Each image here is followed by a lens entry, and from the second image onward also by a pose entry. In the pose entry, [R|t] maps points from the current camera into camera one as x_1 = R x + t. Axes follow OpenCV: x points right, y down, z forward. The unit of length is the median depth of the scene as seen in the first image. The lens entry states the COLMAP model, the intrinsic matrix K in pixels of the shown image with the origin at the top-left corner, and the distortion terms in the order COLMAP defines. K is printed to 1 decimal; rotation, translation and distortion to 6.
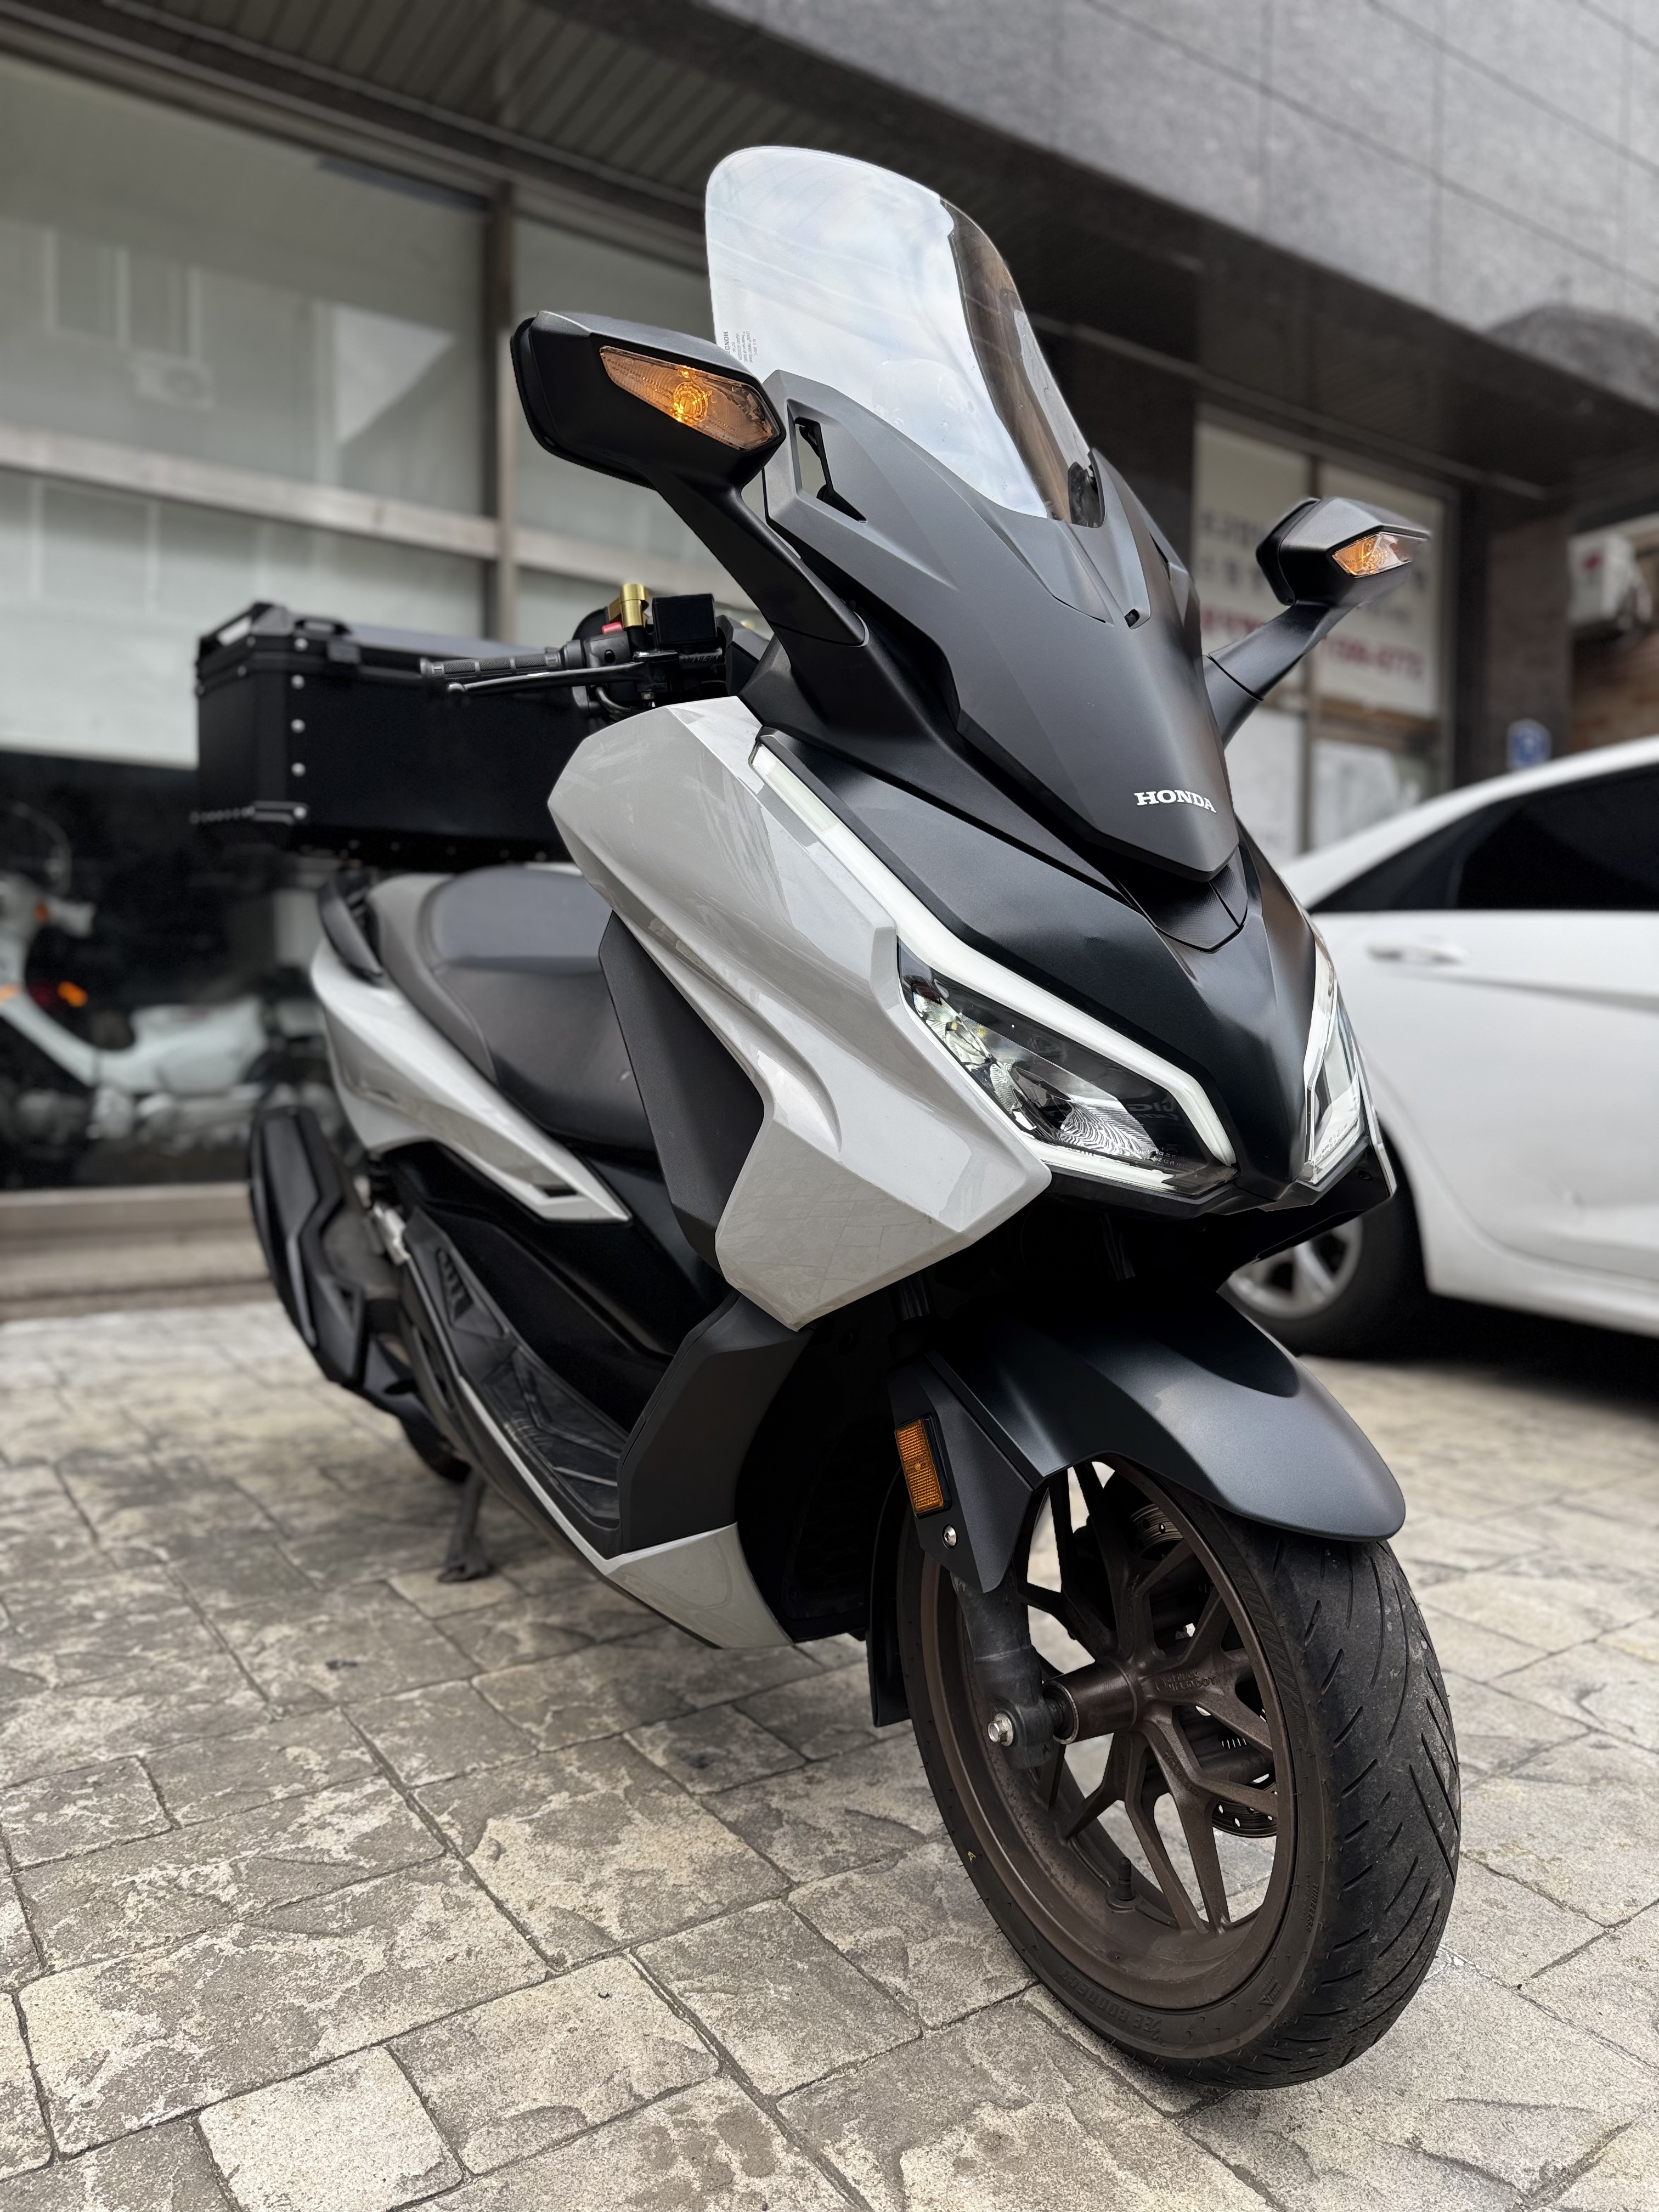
lens RADIAL K [[1571.4, 0, 830.8], [0, 1571.4, 1116.7], [0, 0, 1]] dist [0.007769, -0.014903]
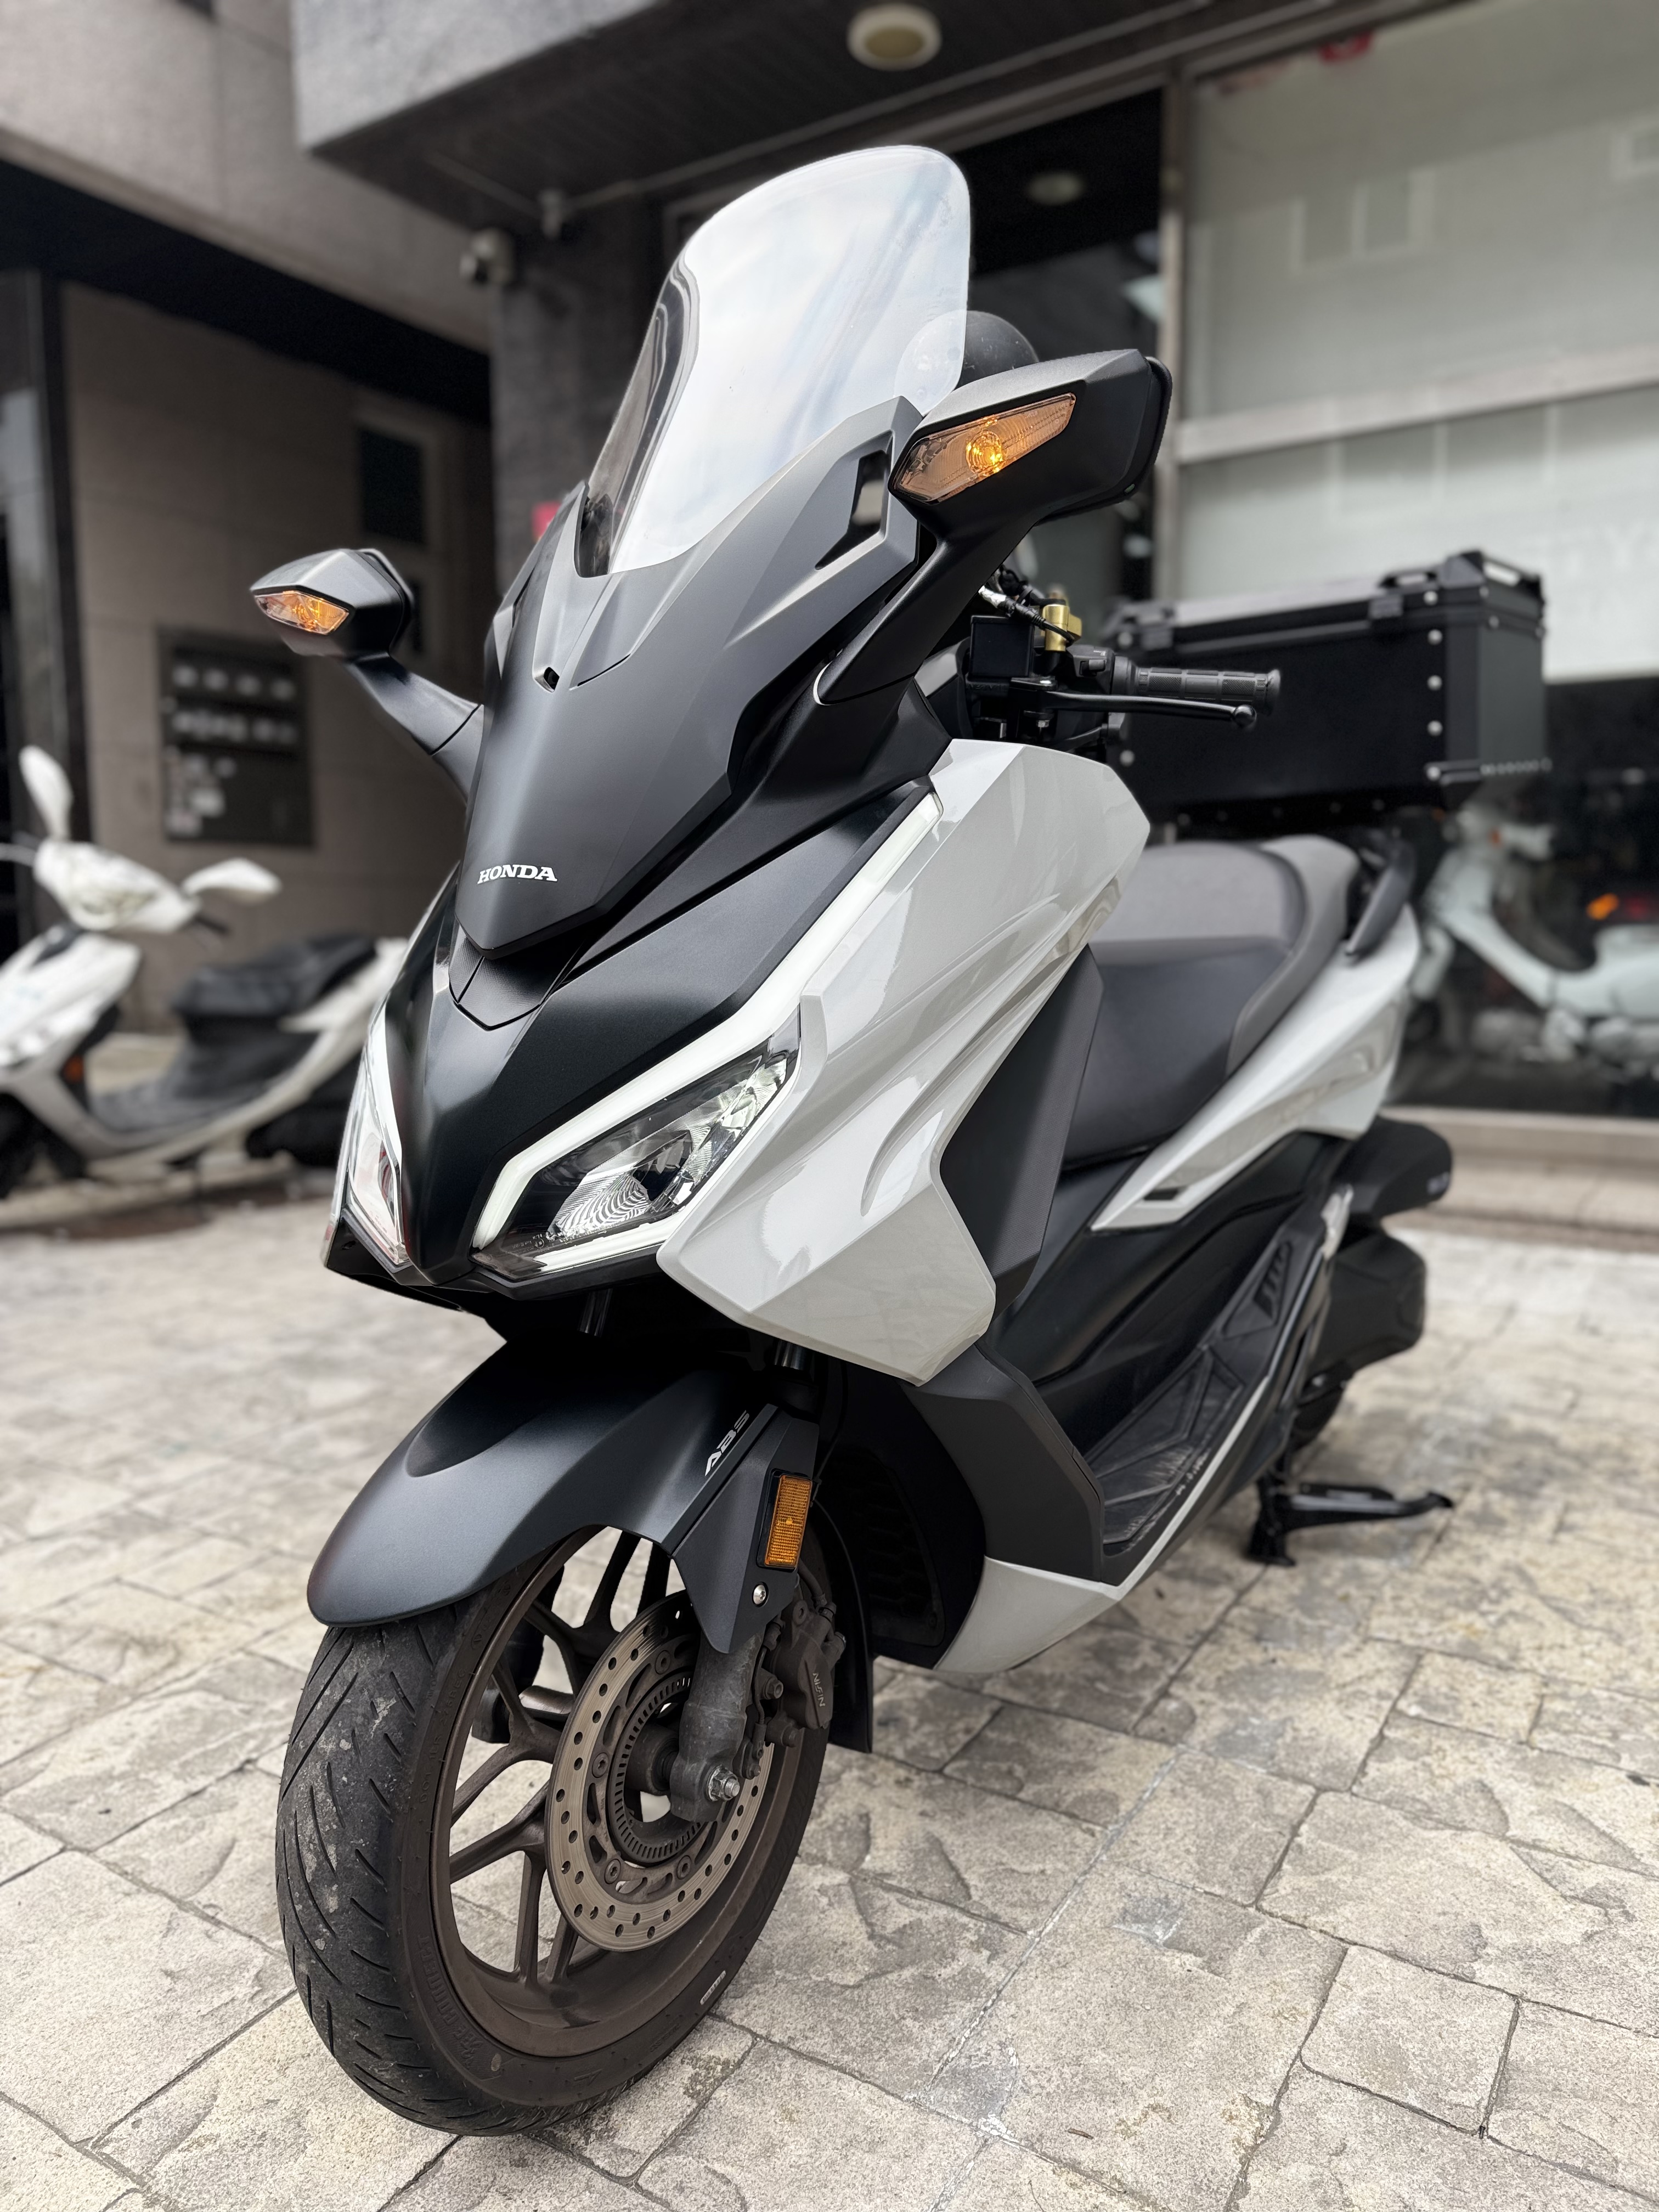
lens RADIAL K [[1571.4, 0, 834.3], [0, 1571.4, 1111.1], [0, 0, 1]] dist [0.007769, -0.014903]
pose [[0.386799, 0.100821, -0.916636, 0.678864], [-0.031524, 0.994870, 0.096124, -0.085407], [0.921625, -0.008284, 0.387993, 0.444373]]
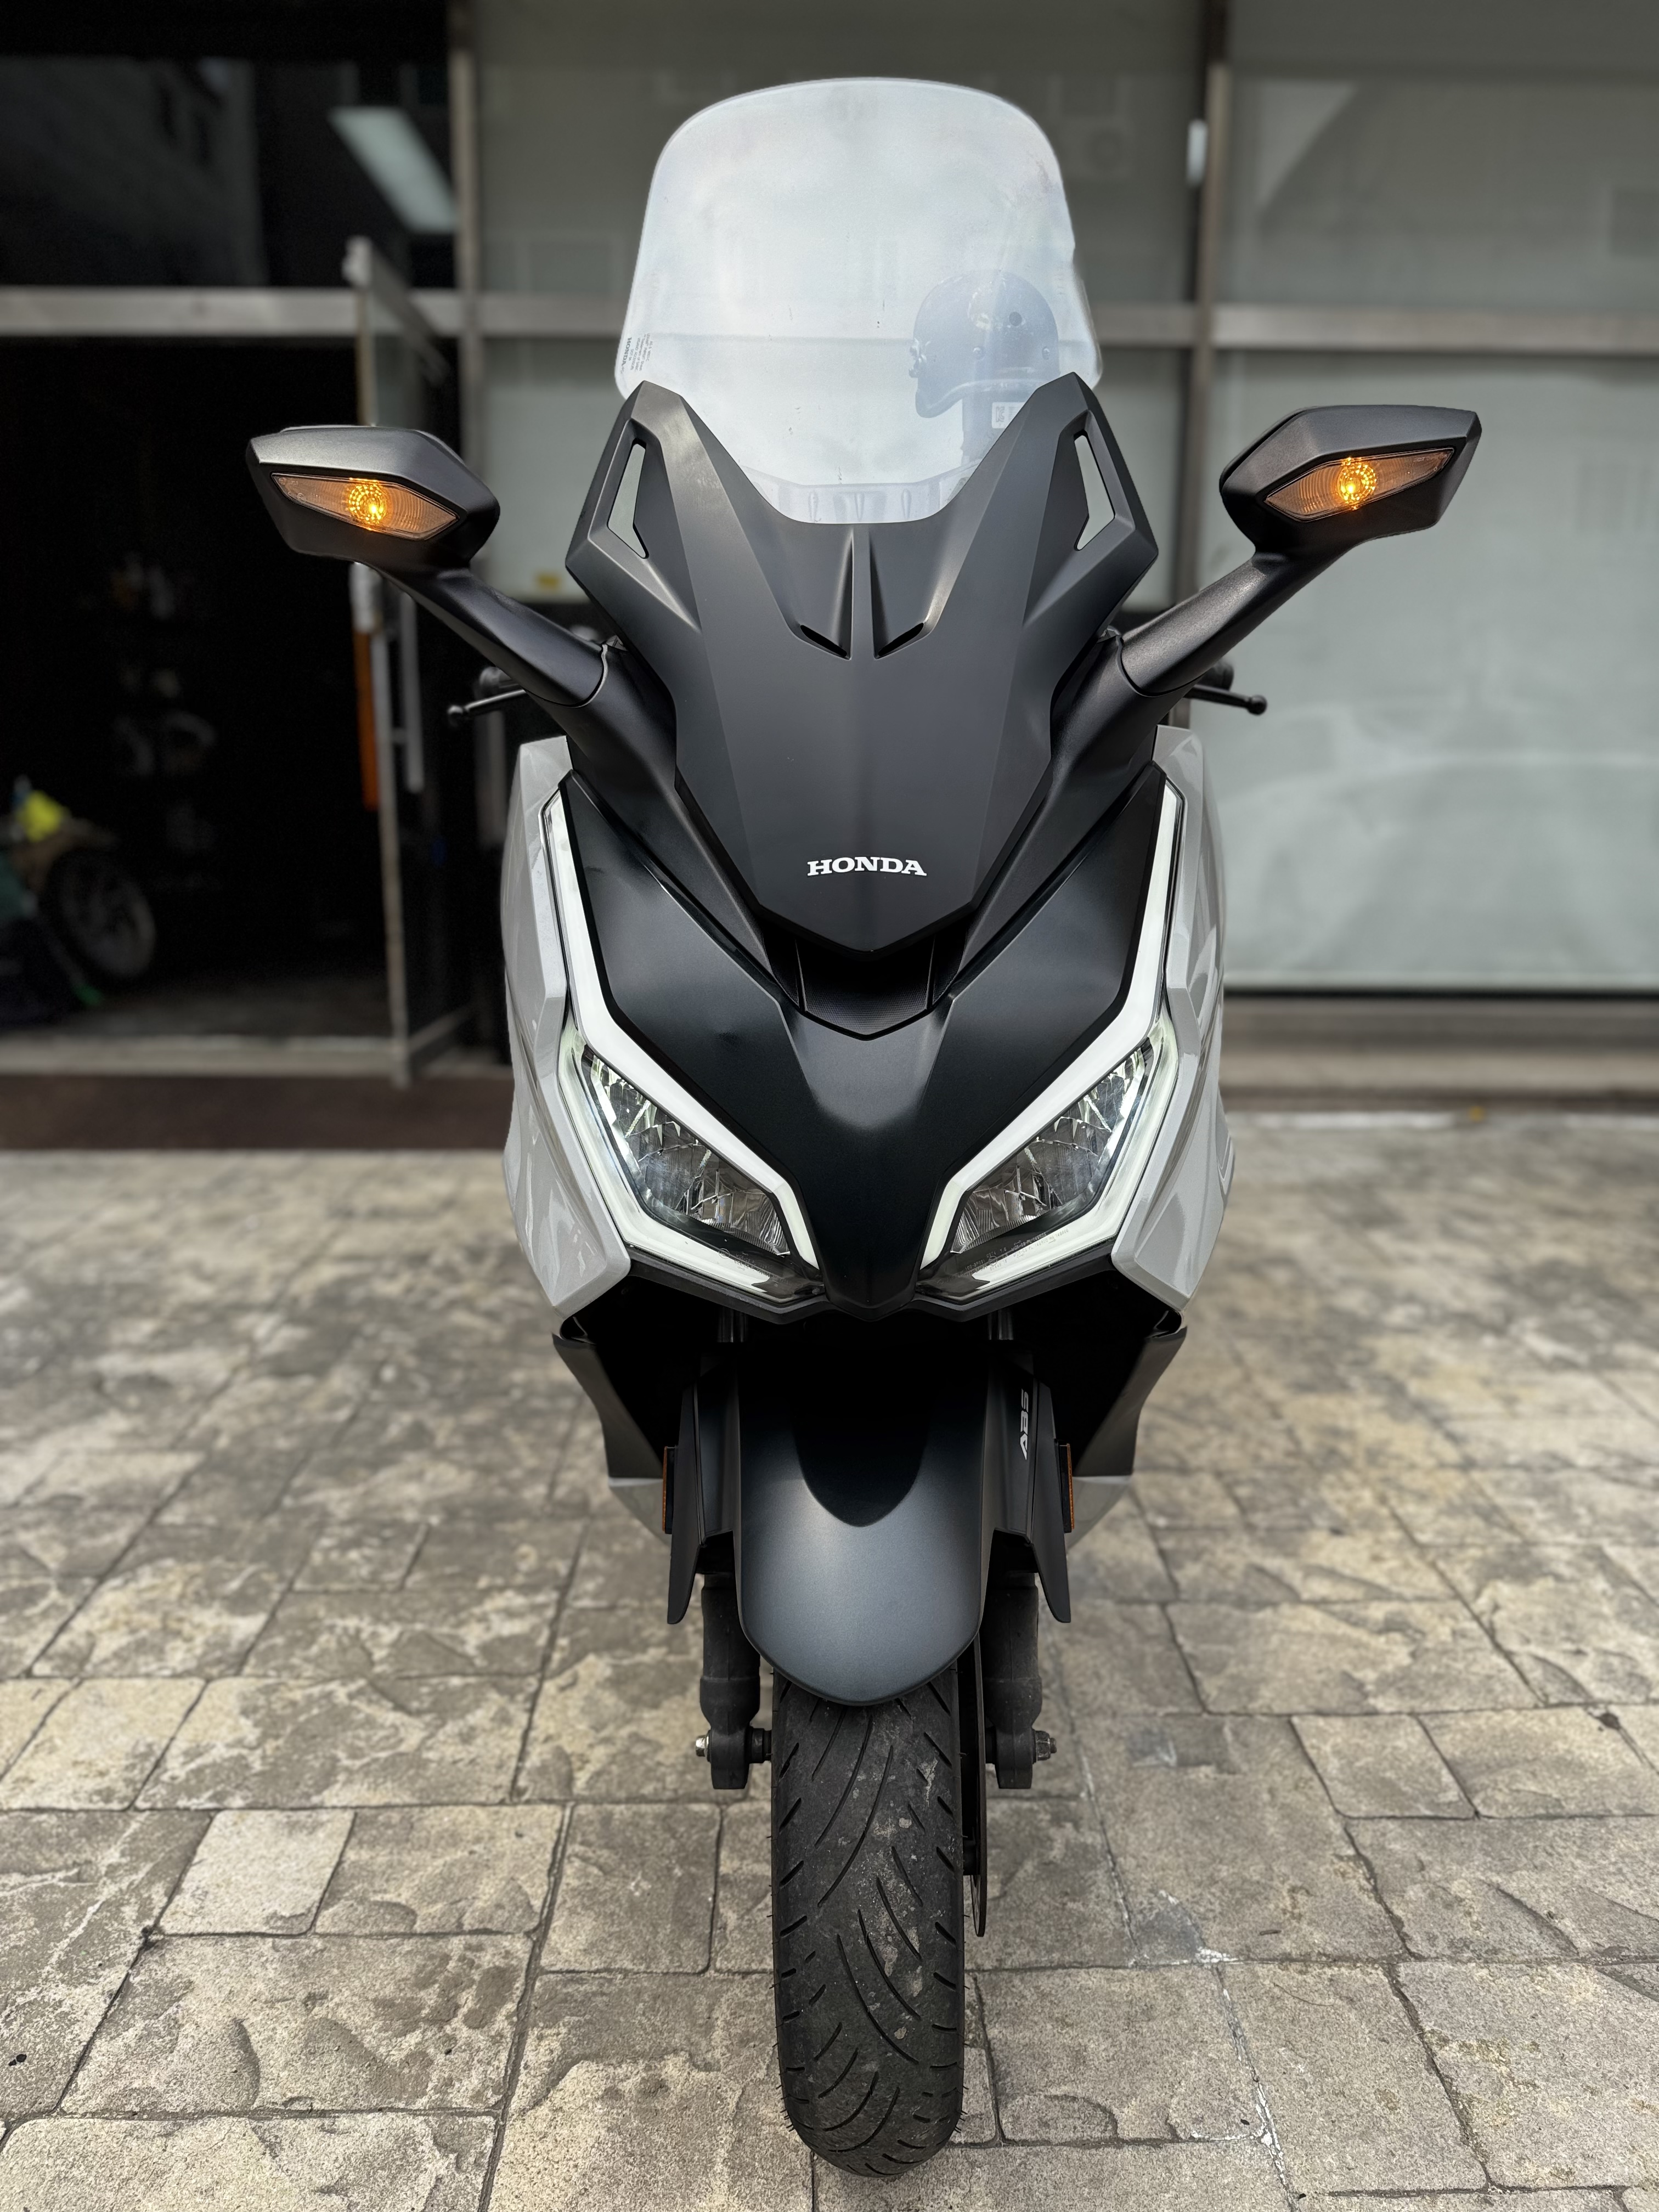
lens RADIAL K [[1571.4, 0, 831.2], [0, 1571.4, 1104.7], [0, 0, 1]] dist [0.007769, -0.014903]
pose [[0.834243, 0.110194, -0.540274, 0.394126], [-0.028881, 0.987215, 0.156755, -0.114784], [0.550641, -0.115168, 0.826759, 0.123017]]
